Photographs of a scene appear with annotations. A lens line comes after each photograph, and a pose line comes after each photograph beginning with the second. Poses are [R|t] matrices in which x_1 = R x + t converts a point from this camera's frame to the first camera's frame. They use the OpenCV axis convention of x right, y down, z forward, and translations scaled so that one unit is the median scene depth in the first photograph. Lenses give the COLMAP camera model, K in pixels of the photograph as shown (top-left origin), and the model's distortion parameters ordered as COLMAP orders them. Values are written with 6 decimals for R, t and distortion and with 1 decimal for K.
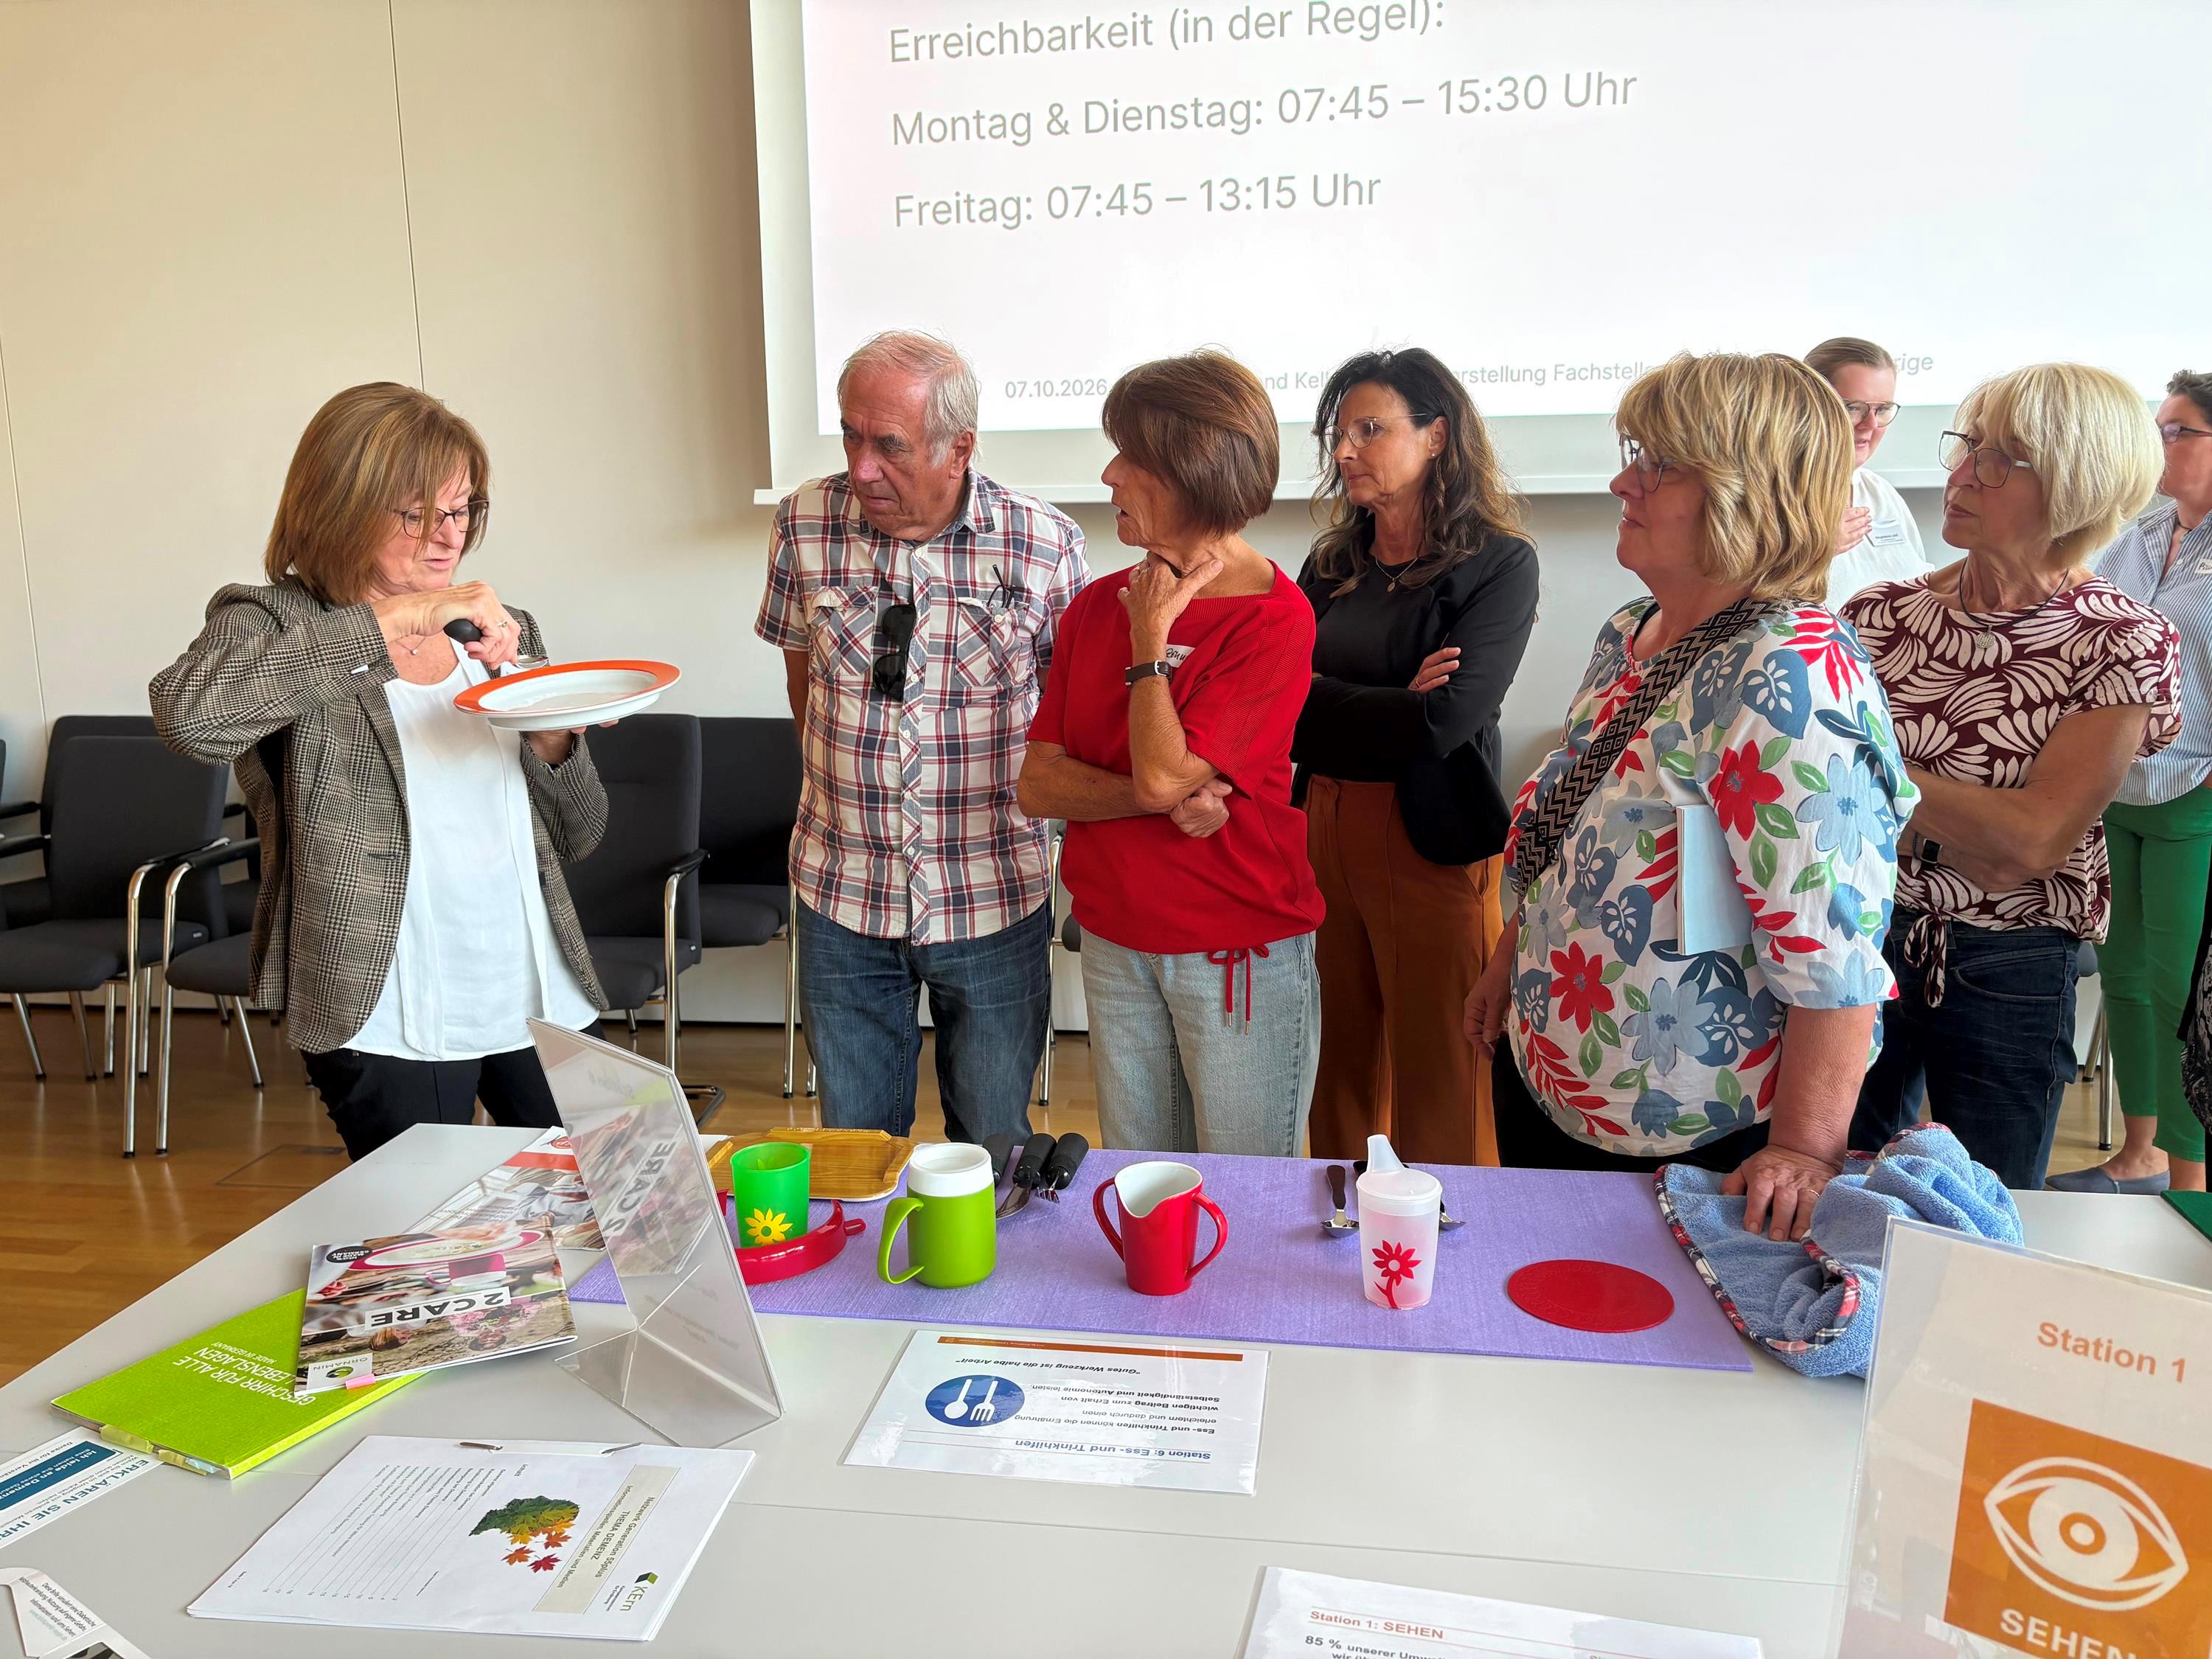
lens RADIAL K [[1664.3, 0, 1104.4], [0, 1664.3, 850.6], [0, 0, 1]] dist [0.008502, 0.009970]
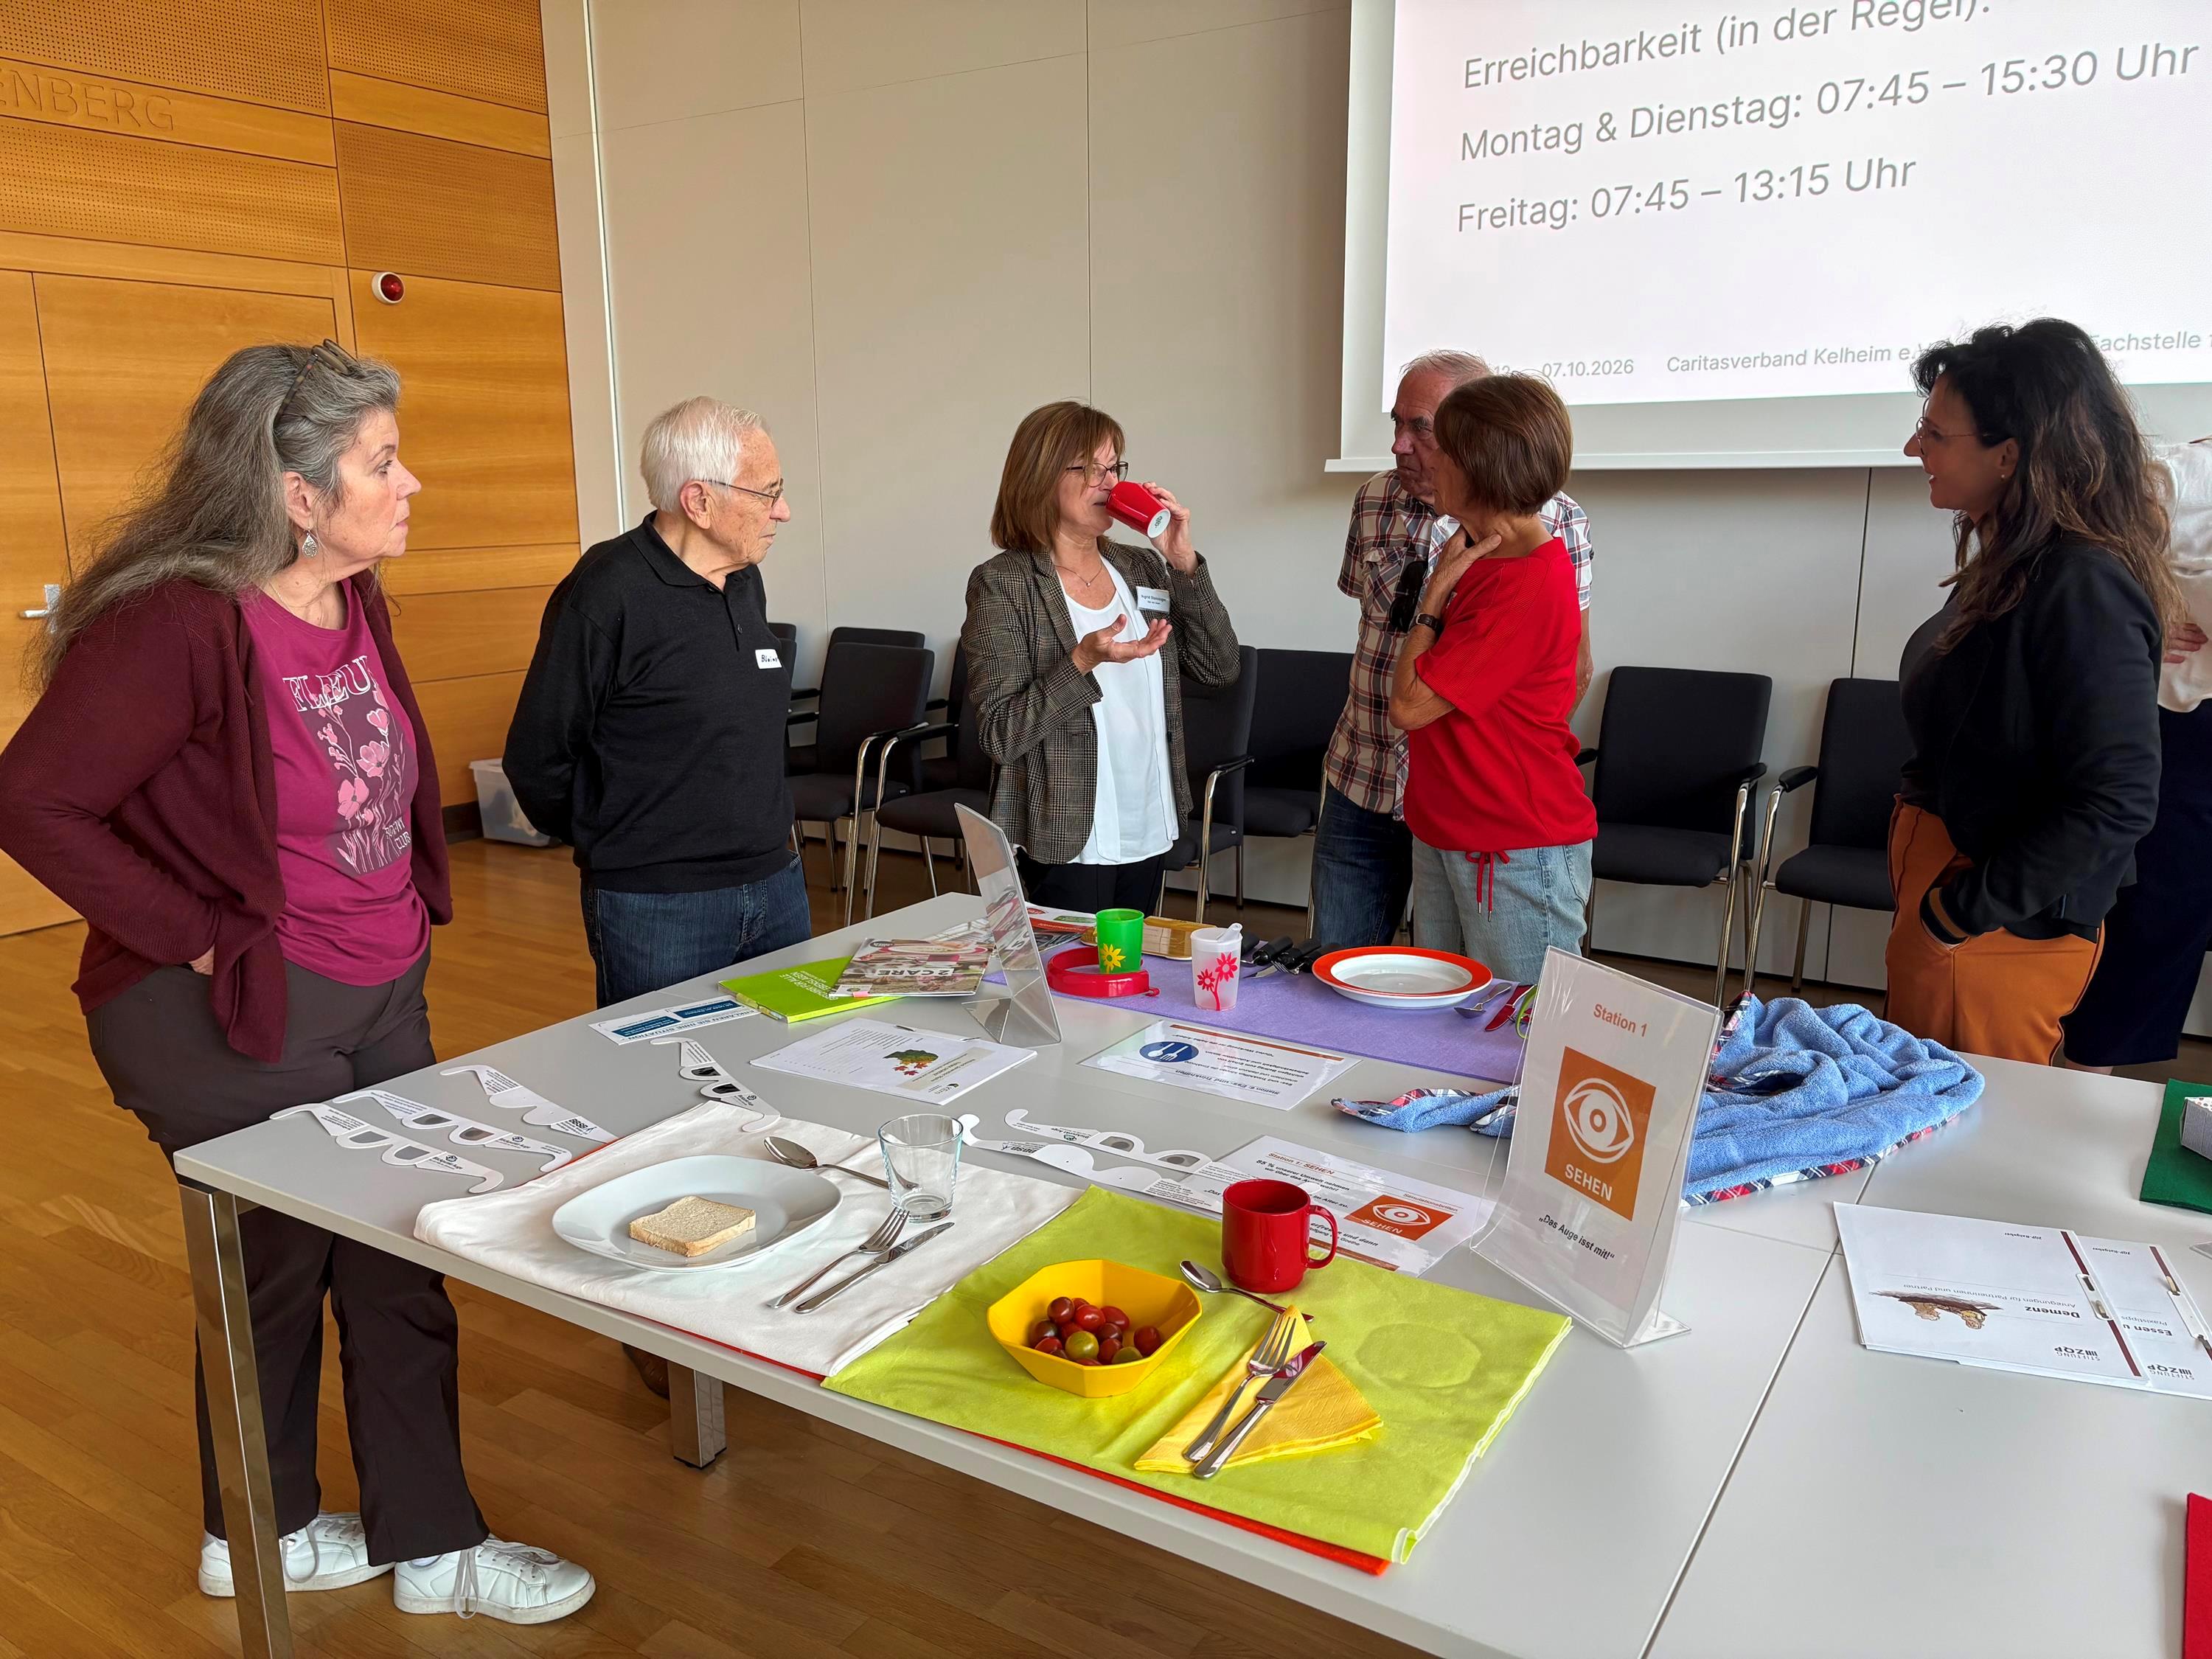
lens RADIAL K [[1689.4, 0, 1103.9], [0, 1689.4, 834.5], [0, 0, 1]] dist [0.164079, -0.188359]
pose [[0.906935, 0.096833, -0.409990, 0.195367], [-0.088347, 0.995301, 0.039642, 0.018487], [0.411902, 0.000268, 0.911228, -0.208448]]
